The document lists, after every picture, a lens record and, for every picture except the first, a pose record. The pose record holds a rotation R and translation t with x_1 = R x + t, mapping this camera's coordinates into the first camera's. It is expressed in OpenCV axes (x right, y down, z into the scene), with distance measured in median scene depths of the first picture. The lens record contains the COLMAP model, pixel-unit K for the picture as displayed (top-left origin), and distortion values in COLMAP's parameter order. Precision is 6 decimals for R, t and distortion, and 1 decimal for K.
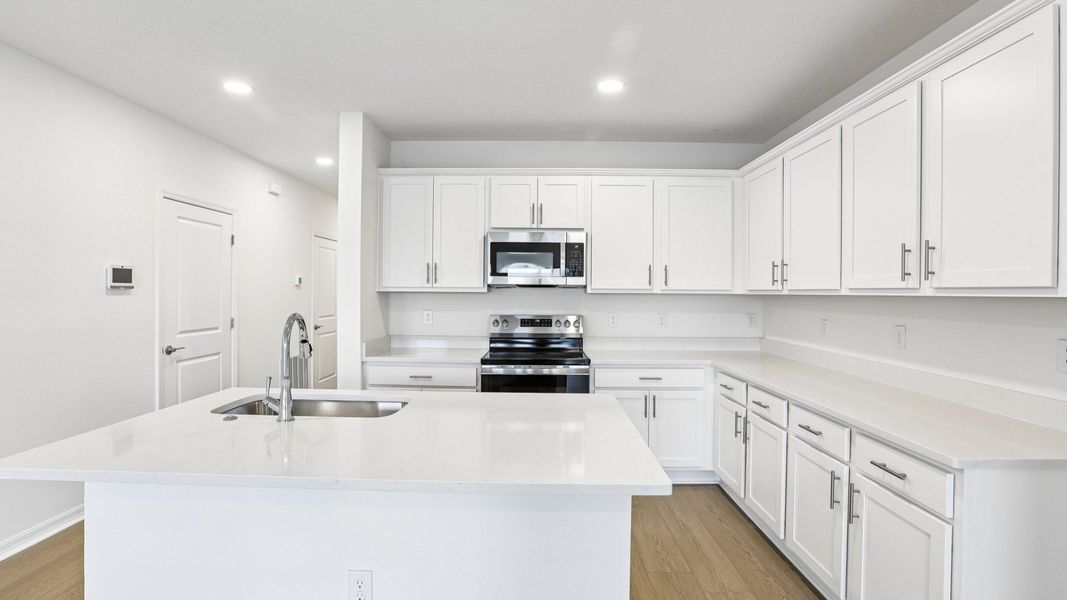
lens RADIAL K [[495.8, 0, 532.8], [0, 495.8, 292.5], [0, 0, 1]] dist [-0.031464, 0.010226]
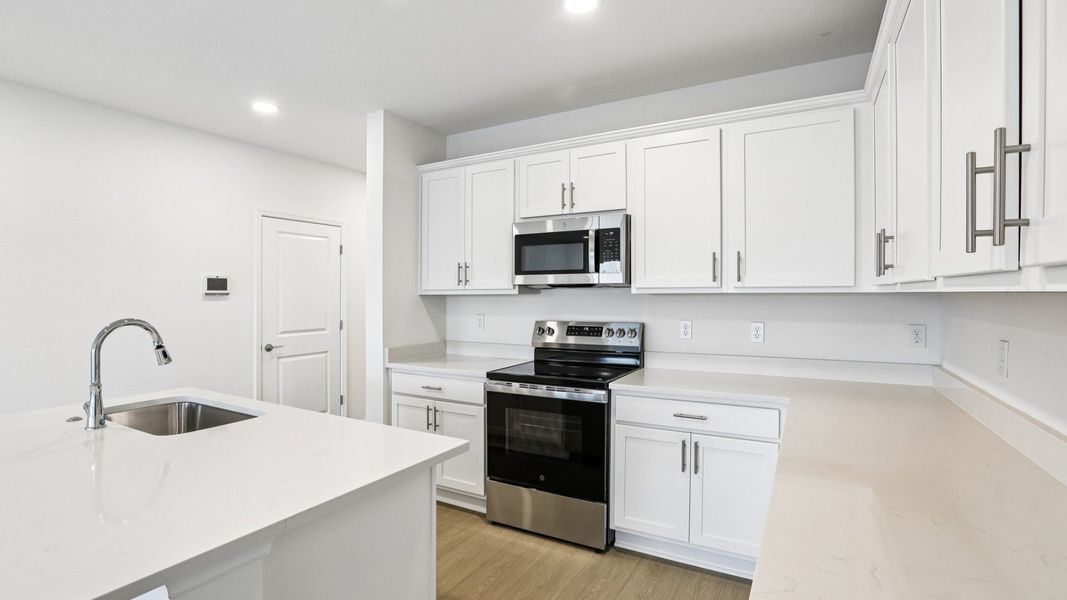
lens RADIAL K [[495.8, 0, 529.3], [0, 495.8, 302.5], [0, 0, 1]] dist [-0.031464, 0.010226]
pose [[0.876908, -0.003798, -0.480644, 0.343698], [0.010653, 0.999877, 0.011535, 0.003845], [0.480541, -0.015235, 0.876840, 0.268120]]
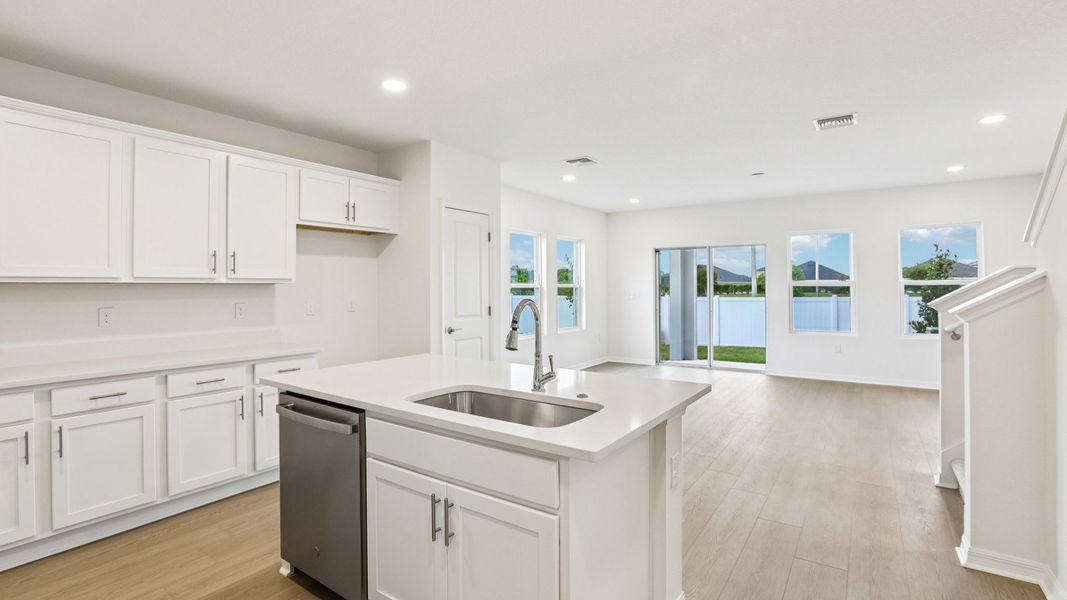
lens RADIAL K [[495.8, 0, 524.5], [0, 495.8, 285.0], [0, 0, 1]] dist [-0.031464, 0.010226]
pose [[-0.824766, -0.001939, 0.565471, -0.543516], [-0.001855, 0.999998, 0.000724, 0.005978], [-0.565471, -0.000452, -0.824768, 0.957784]]
